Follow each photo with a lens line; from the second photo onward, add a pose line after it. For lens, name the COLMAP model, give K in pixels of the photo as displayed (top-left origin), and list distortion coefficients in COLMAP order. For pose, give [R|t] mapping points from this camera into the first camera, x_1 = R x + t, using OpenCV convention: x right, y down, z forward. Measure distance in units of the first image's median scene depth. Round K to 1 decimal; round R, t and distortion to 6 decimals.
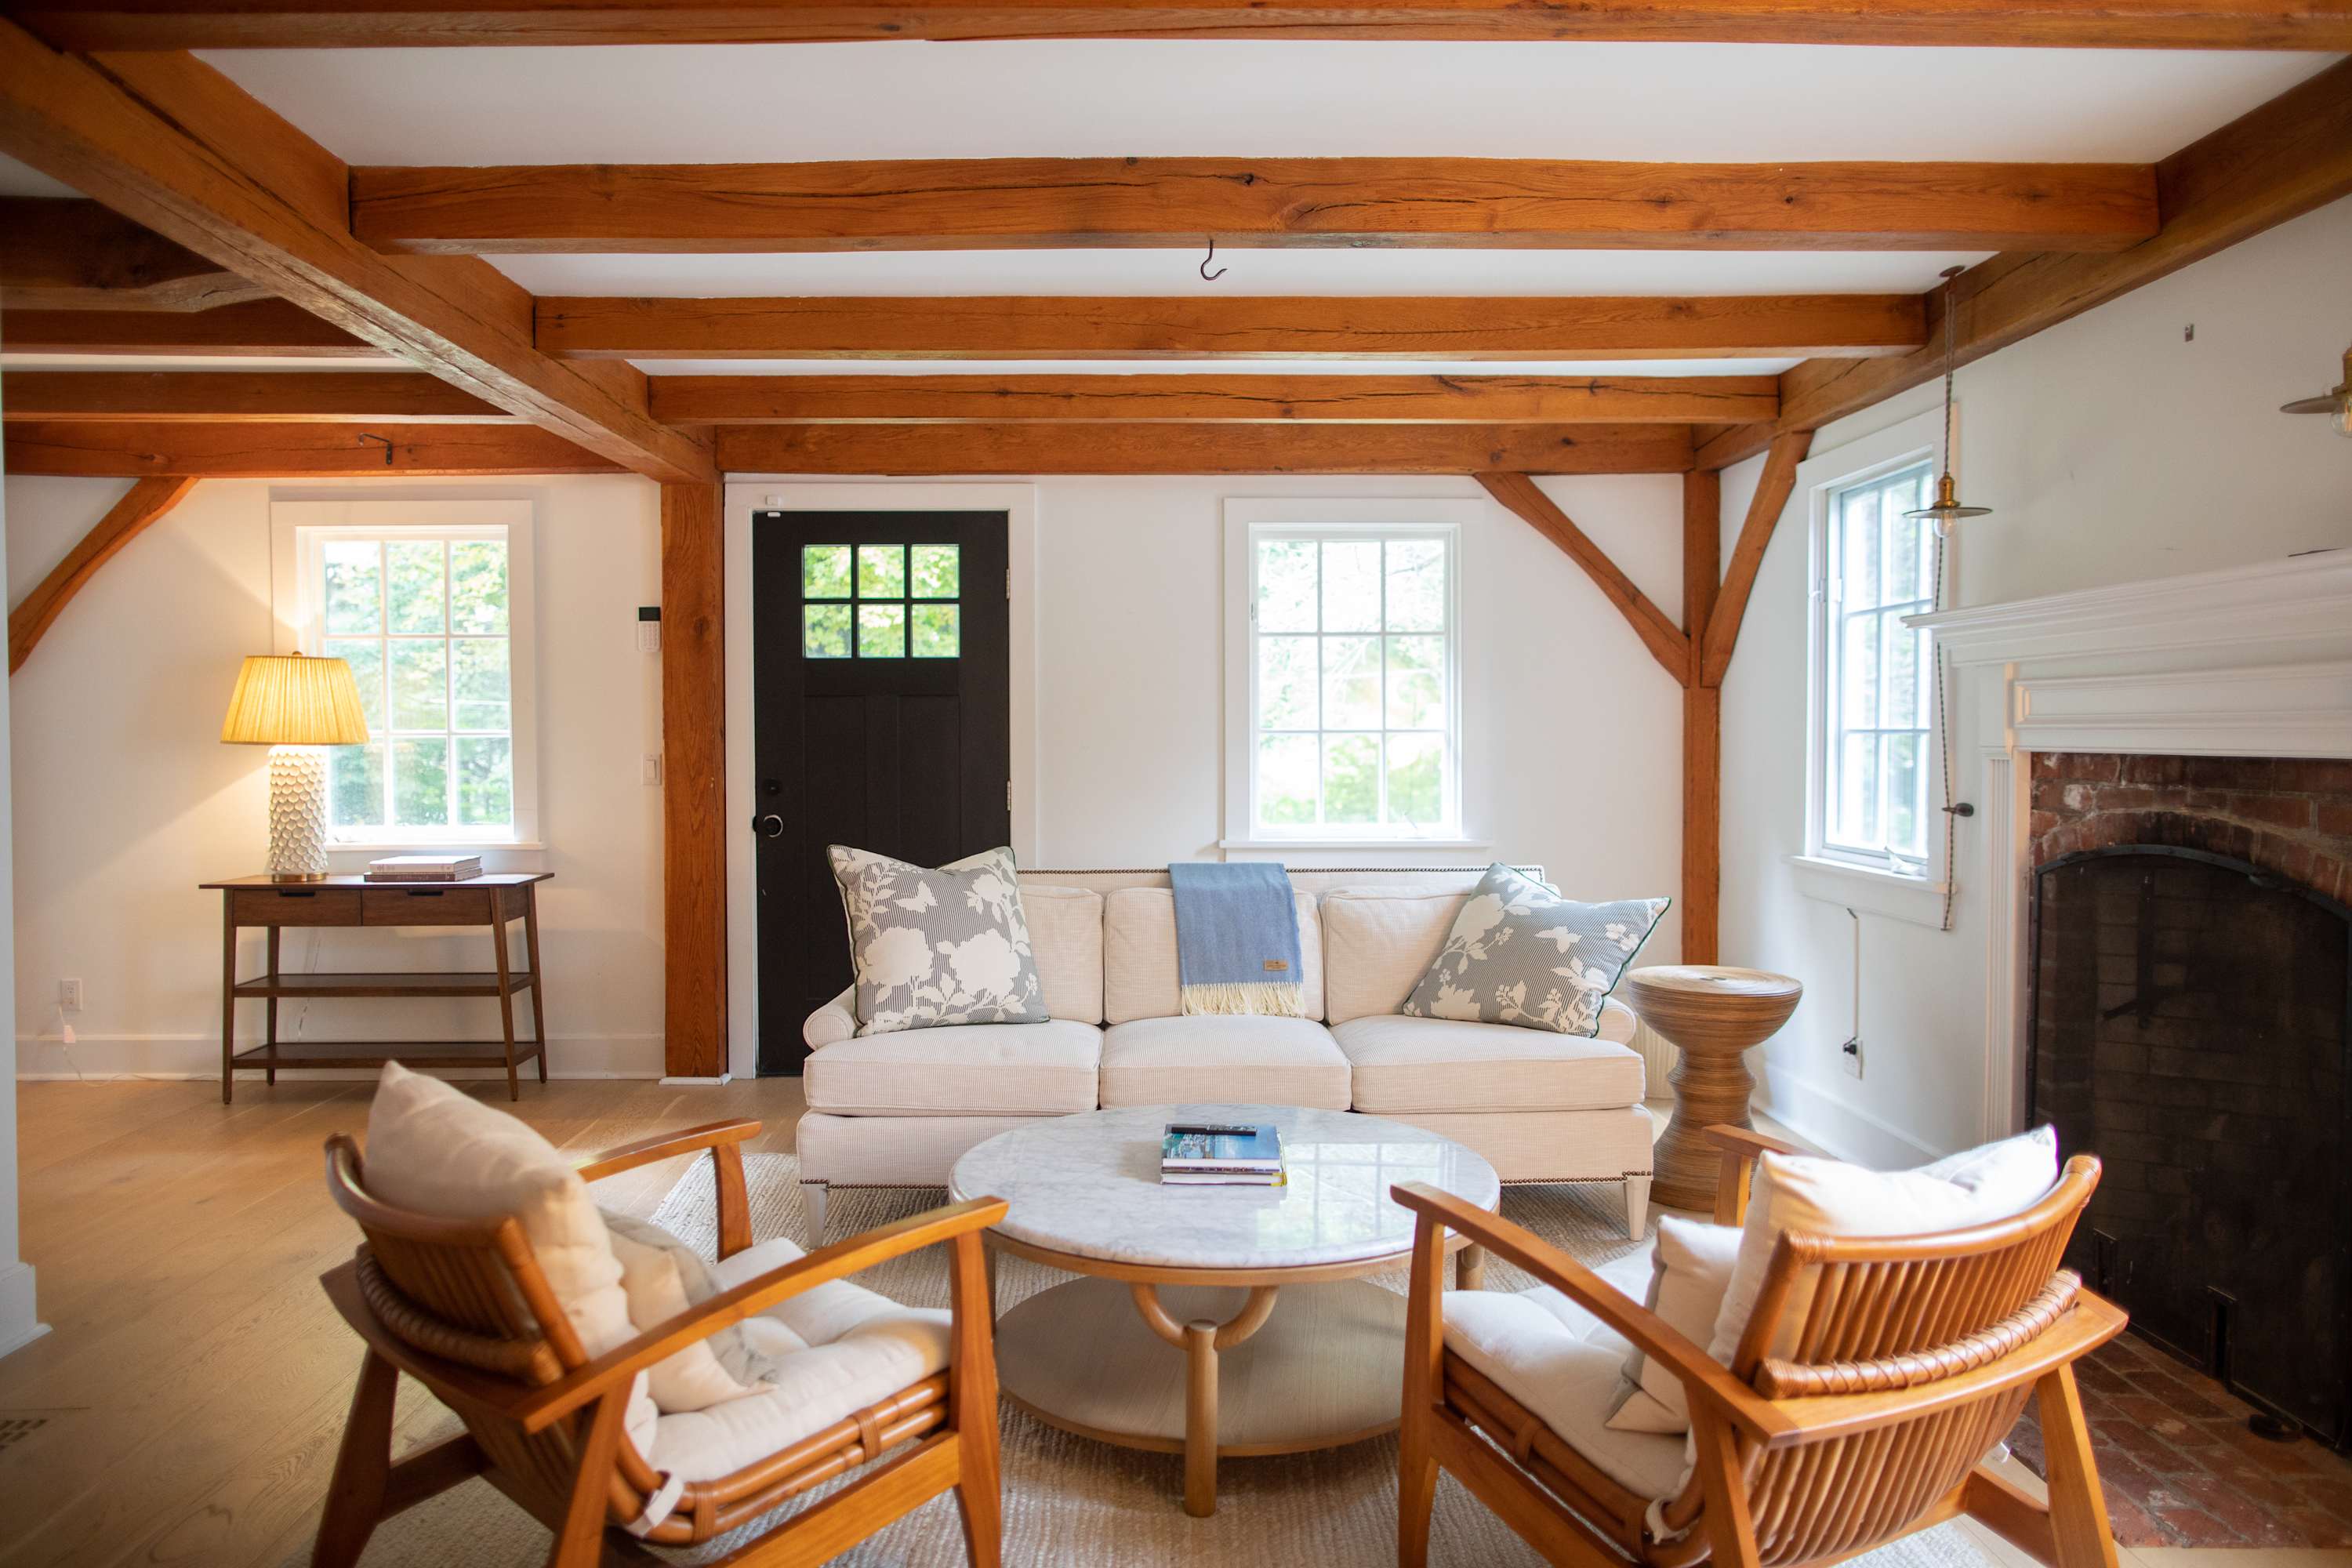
lens RADIAL K [[1605.7, 0, 1171.3], [0, 1605.7, 782.8], [0, 0, 1]] dist [-0.056005, 0.057922]
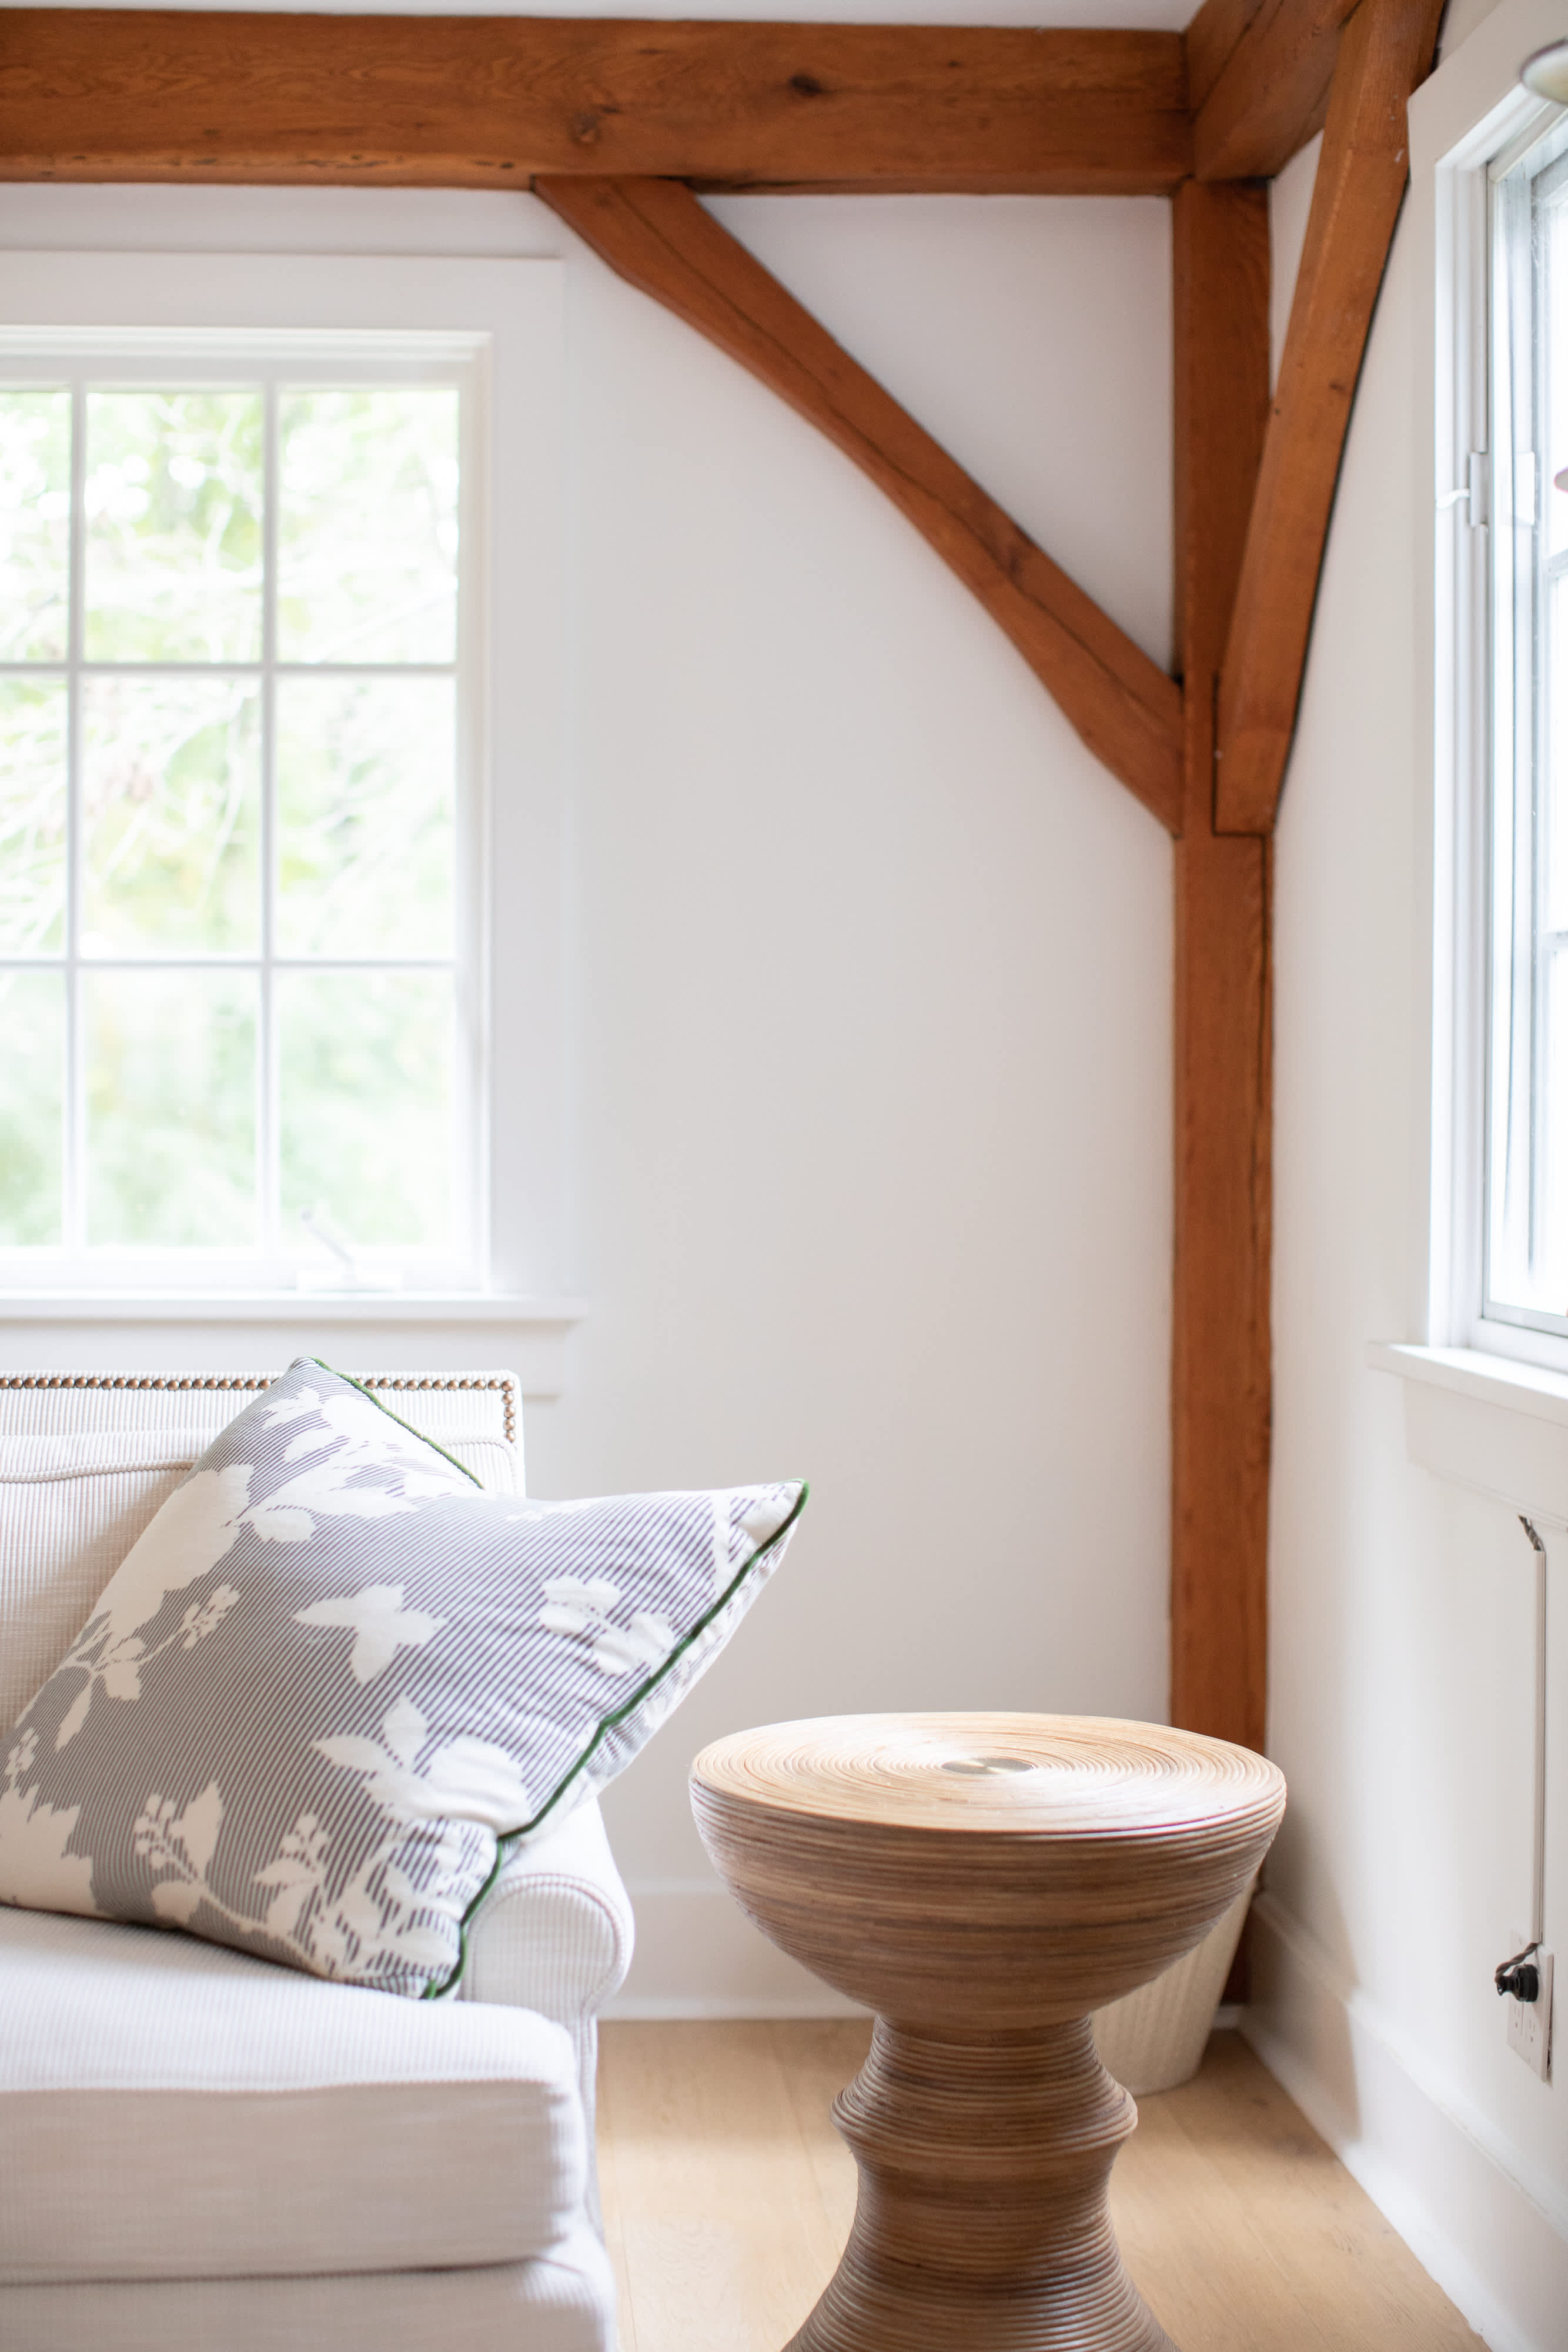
lens RADIAL K [[3586.5, 0, 784.0], [0, 3586.5, 1176.0], [0, 0, 1]] dist [-0.163136, 0.038409]
pose [[0.998190, 0.006646, 0.059766, 0.272426], [-0.006063, 0.999932, -0.009930, 0.024370], [-0.059828, 0.009550, 0.998163, 0.373551]]
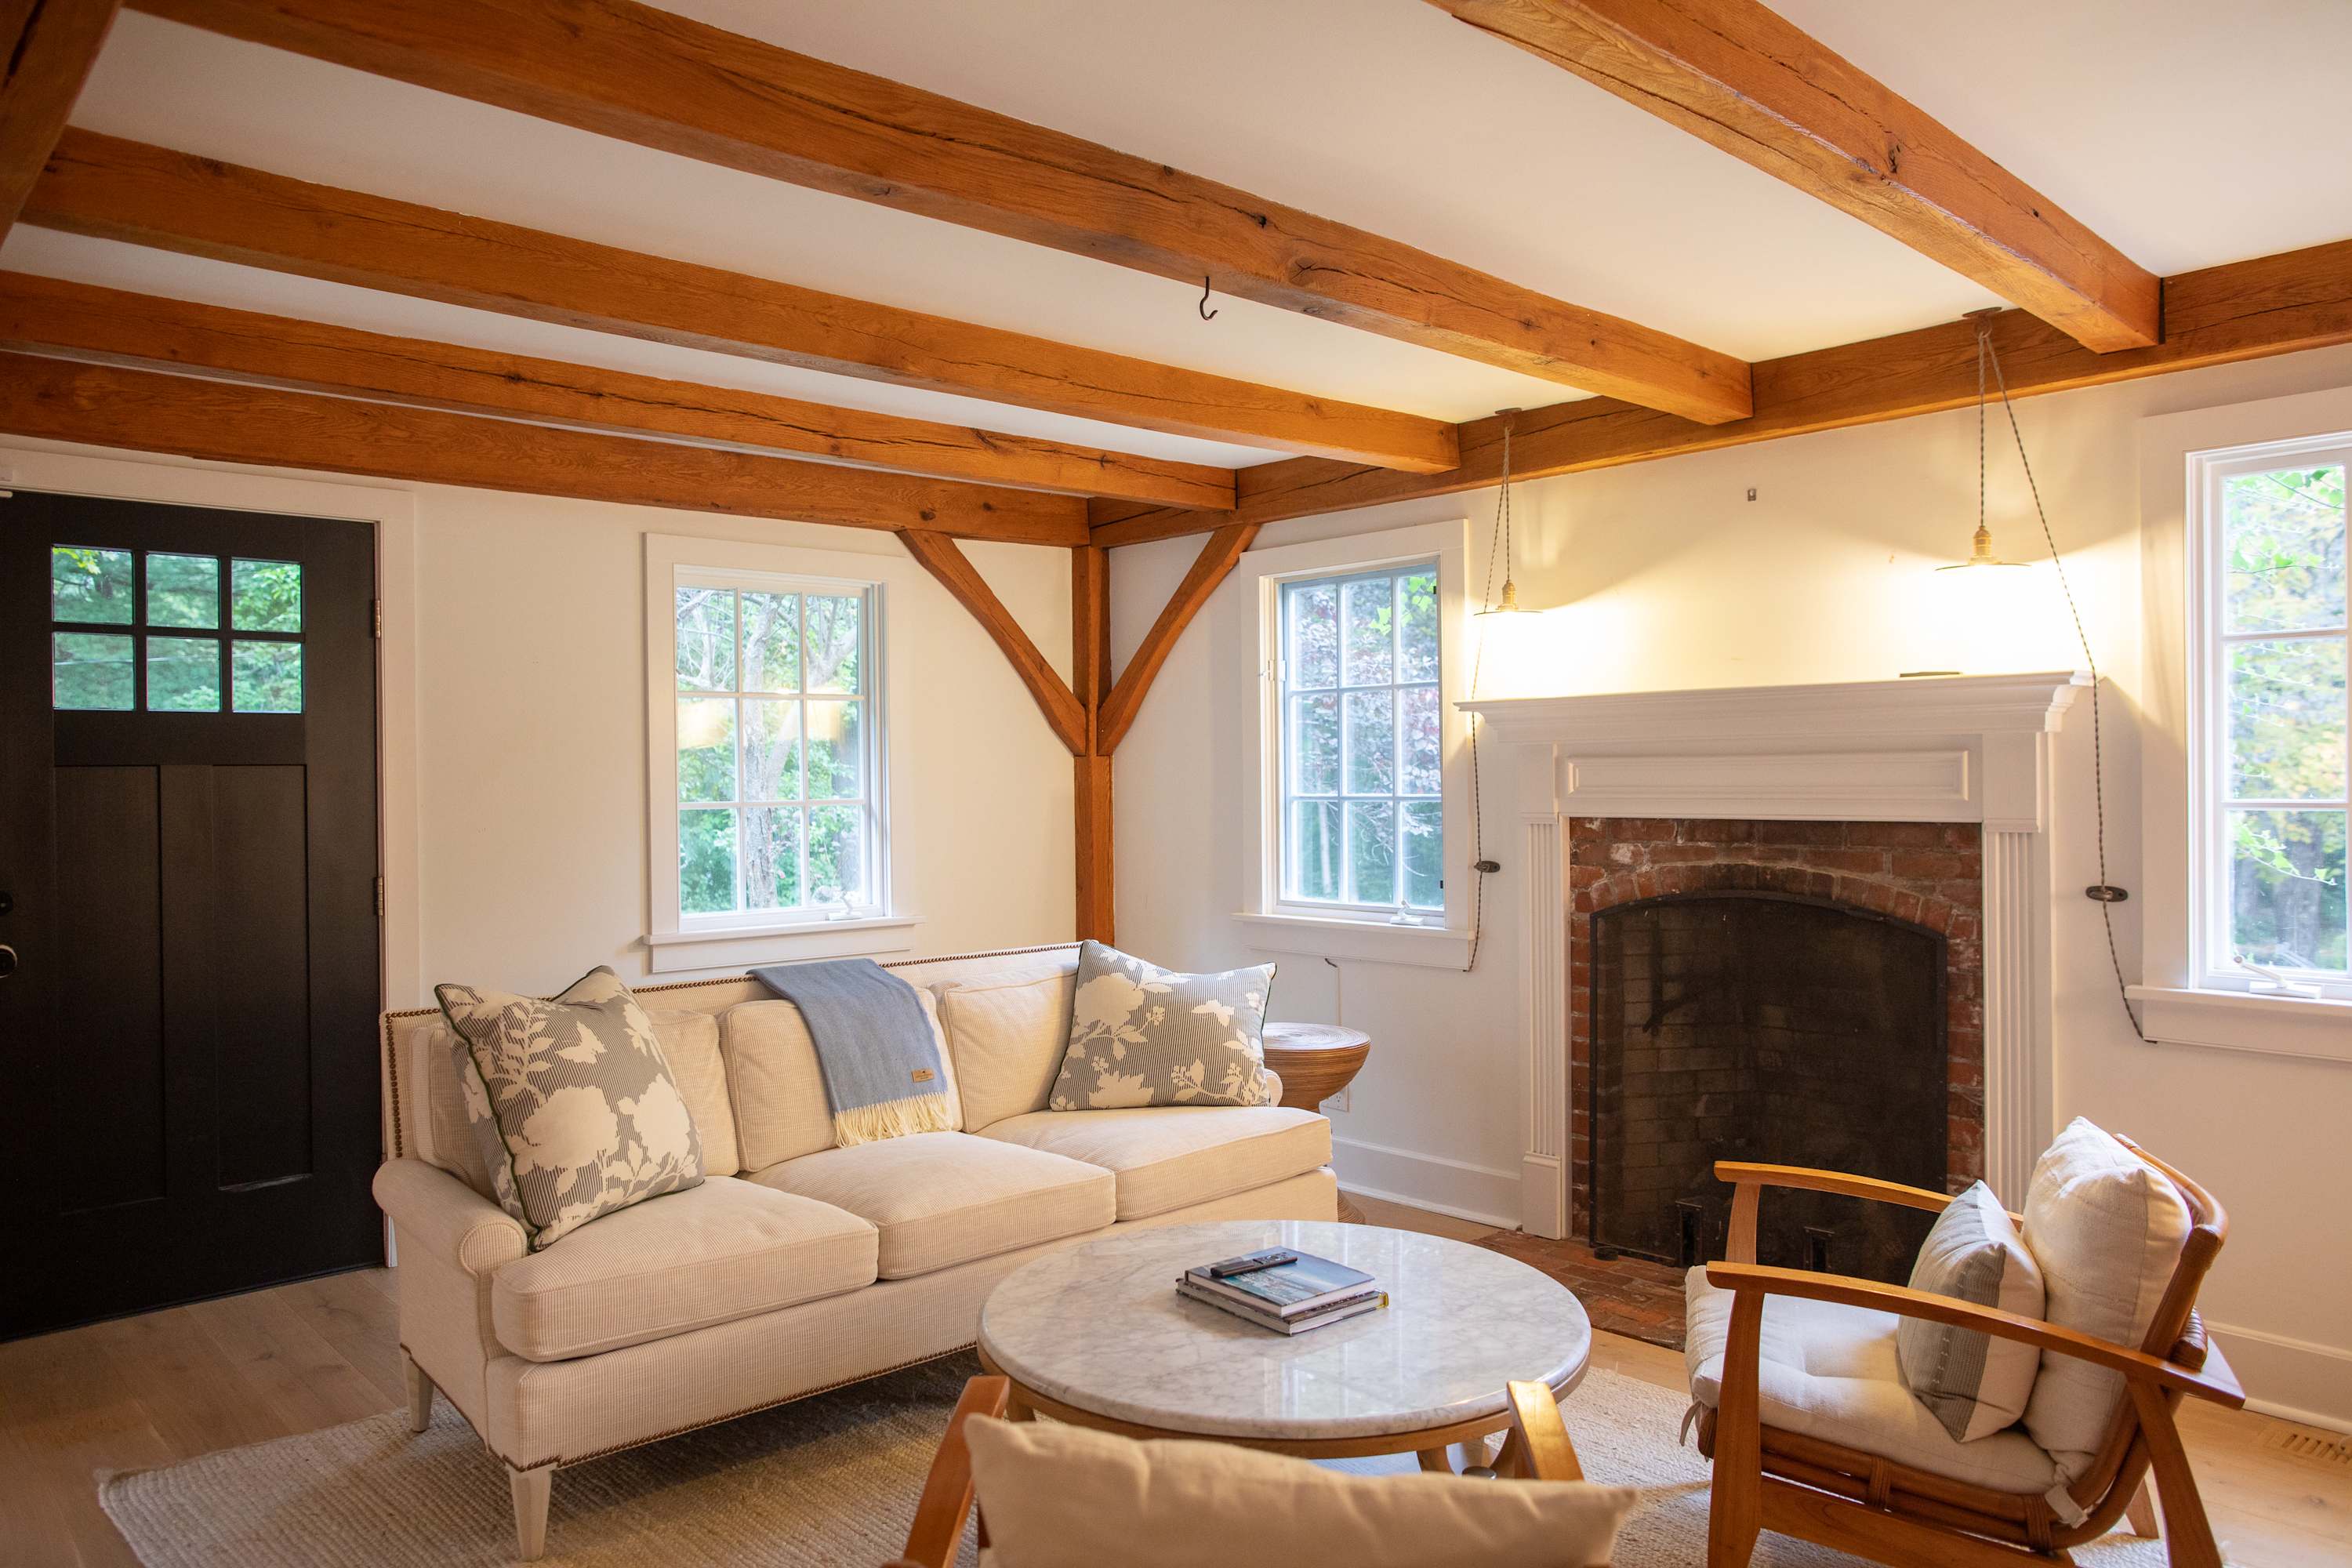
lens RADIAL K [[1605.7, 0, 1171.3], [0, 1605.7, 782.8], [0, 0, 1]] dist [-0.056005, 0.057922]
pose [[0.751894, -0.008706, 0.659226, -0.433222], [0.030012, 0.999328, -0.021033, -0.025798], [-0.658600, 0.035599, 0.751650, 0.253429]]
